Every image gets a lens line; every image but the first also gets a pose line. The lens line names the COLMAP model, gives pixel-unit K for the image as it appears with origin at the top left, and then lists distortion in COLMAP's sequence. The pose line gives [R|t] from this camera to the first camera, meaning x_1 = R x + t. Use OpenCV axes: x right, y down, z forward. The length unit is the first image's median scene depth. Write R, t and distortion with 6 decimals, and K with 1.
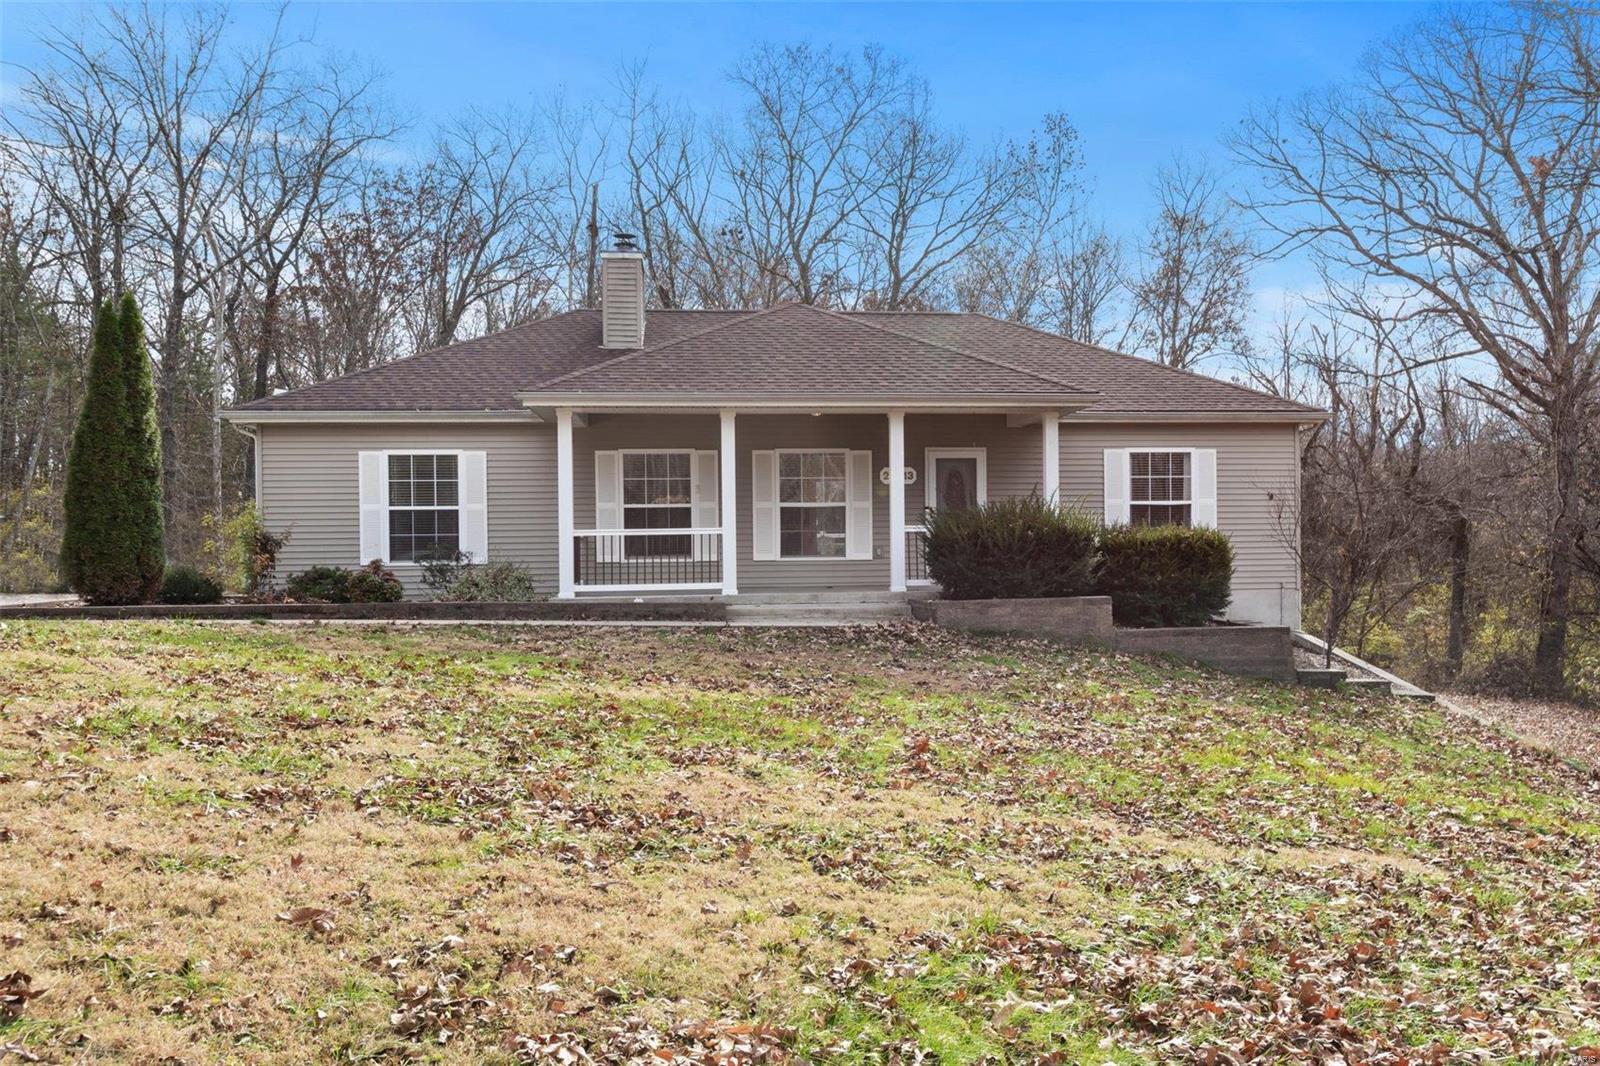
lens RADIAL K [[1386.1, 0, 802.2], [0, 1386.1, 532.2], [0, 0, 1]] dist [-0.010380, -0.007134]
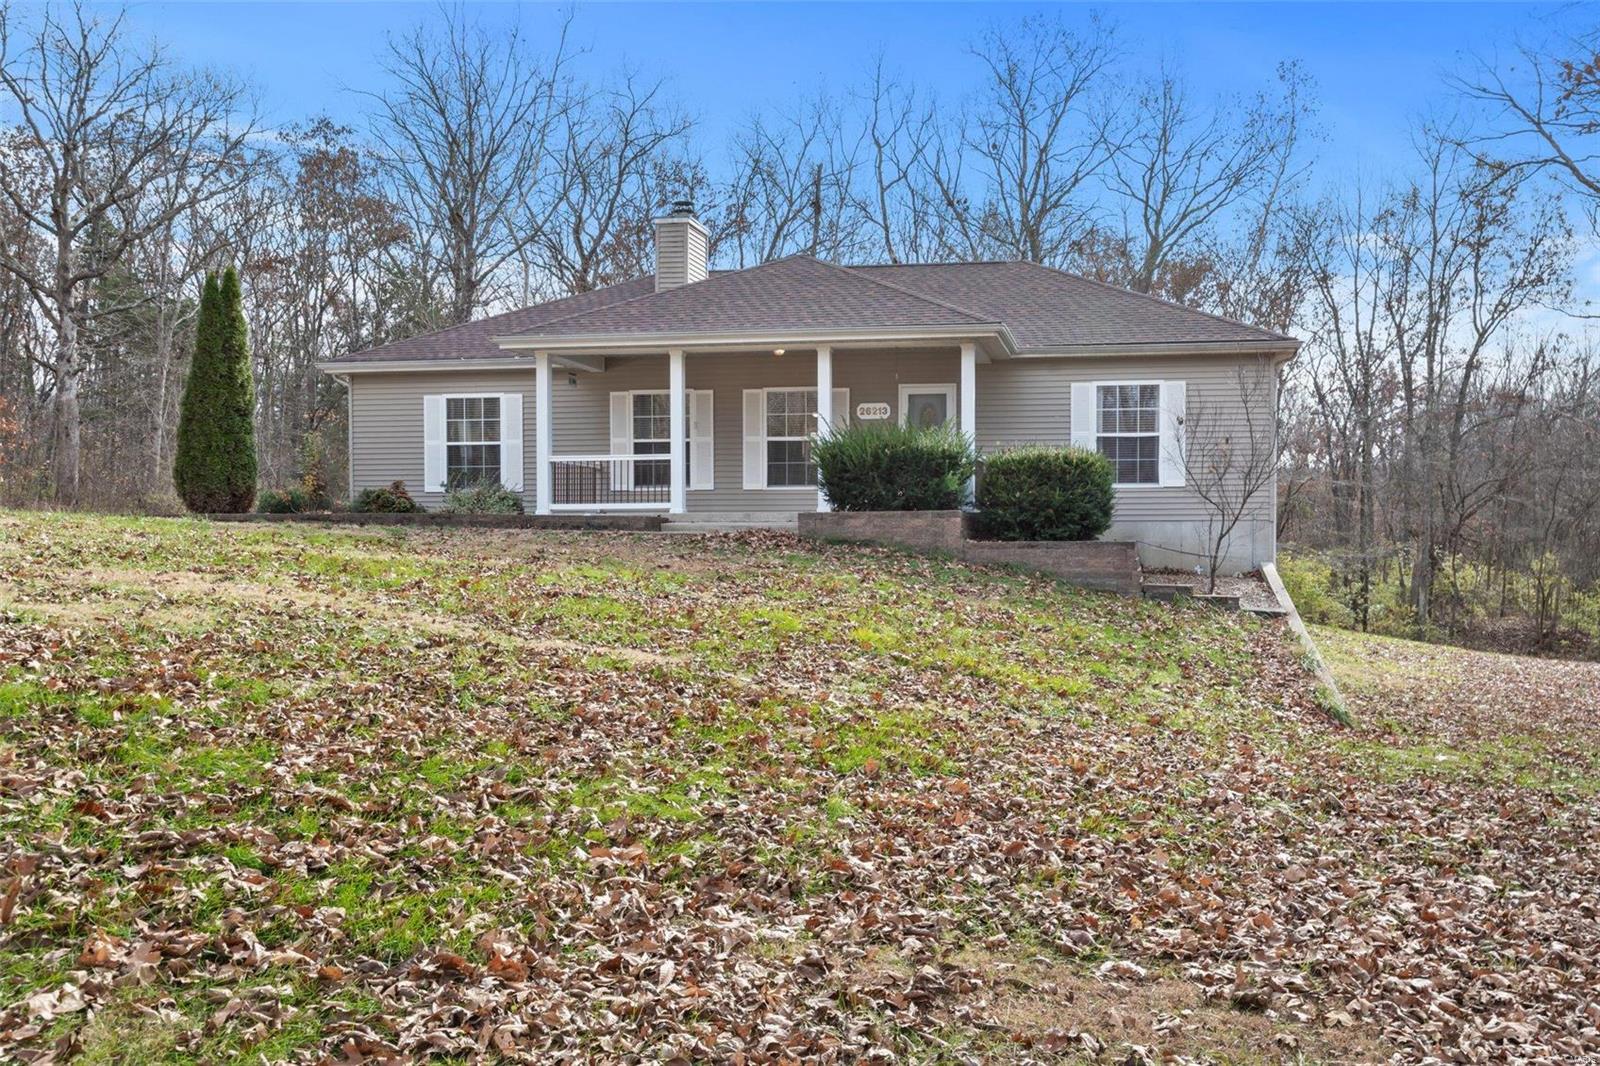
lens RADIAL K [[1386.1, 0, 800.1], [0, 1386.1, 533.2], [0, 0, 1]] dist [-0.010380, -0.007134]
pose [[0.957493, 0.012622, -0.288181, 0.328822], [-0.009704, 0.999886, 0.011553, 0.042243], [0.288294, -0.008265, 0.957506, -0.041740]]
